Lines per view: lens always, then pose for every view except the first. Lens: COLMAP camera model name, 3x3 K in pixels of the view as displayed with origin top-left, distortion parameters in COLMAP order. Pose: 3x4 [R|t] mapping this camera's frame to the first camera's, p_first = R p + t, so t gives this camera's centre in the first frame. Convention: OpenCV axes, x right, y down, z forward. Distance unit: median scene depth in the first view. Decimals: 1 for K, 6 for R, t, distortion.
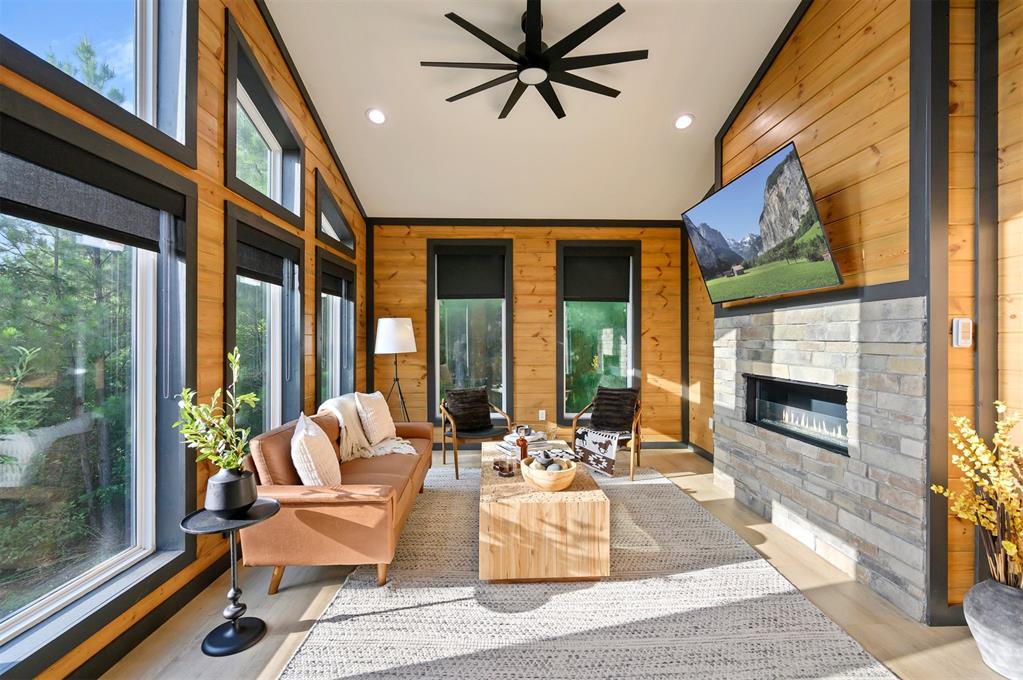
lens RADIAL K [[446.3, 0, 506.8], [0, 446.3, 335.0], [0, 0, 1]] dist [0.000007, 0.000990]
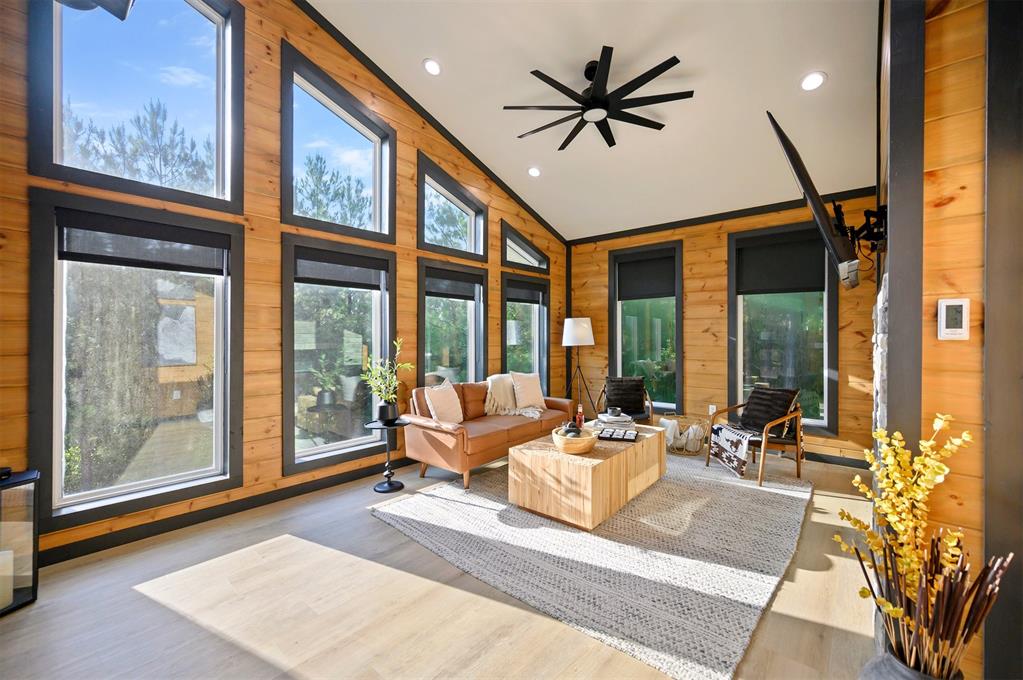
lens RADIAL K [[405.9, 0, 512.8], [0, 405.9, 333.5], [0, 0, 1]] dist [-0.000234, 0.000149]
pose [[0.741617, -0.004905, -0.670806, 0.565191], [0.005876, 0.999982, -0.000816, 0.008116], [0.670798, -0.003337, 0.741633, 0.033665]]
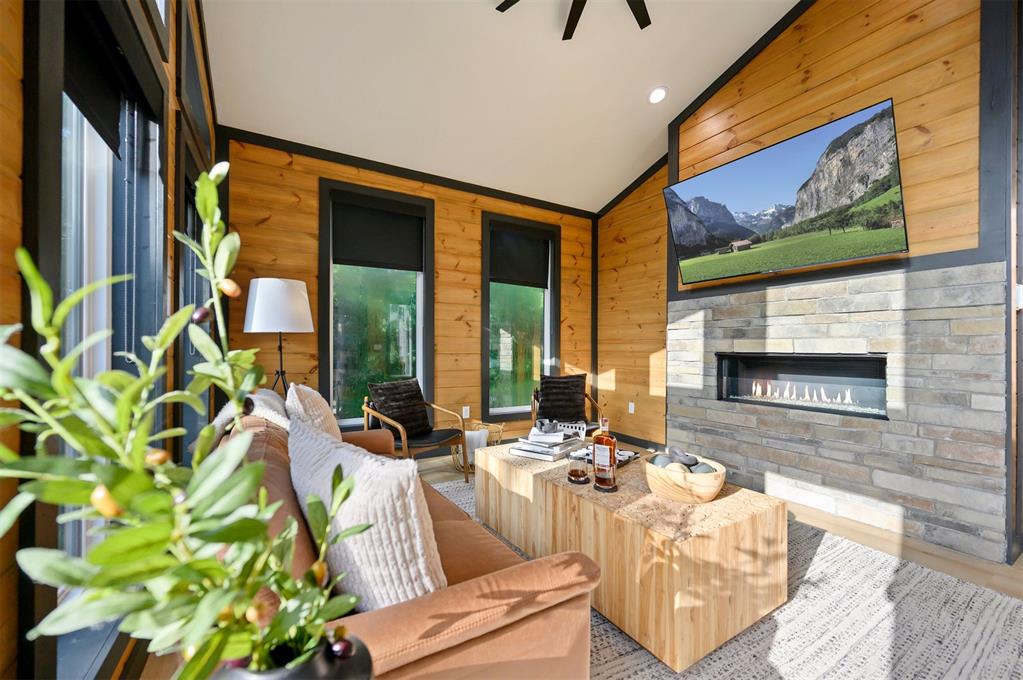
lens RADIAL K [[405.9, 0, 509.0], [0, 405.9, 346.9], [0, 0, 1]] dist [-0.000234, 0.000149]
pose [[0.873231, 0.009493, 0.487213, -0.358909], [-0.011703, 0.999930, 0.001492, 0.081743], [-0.487165, -0.007005, 0.873282, 0.443561]]
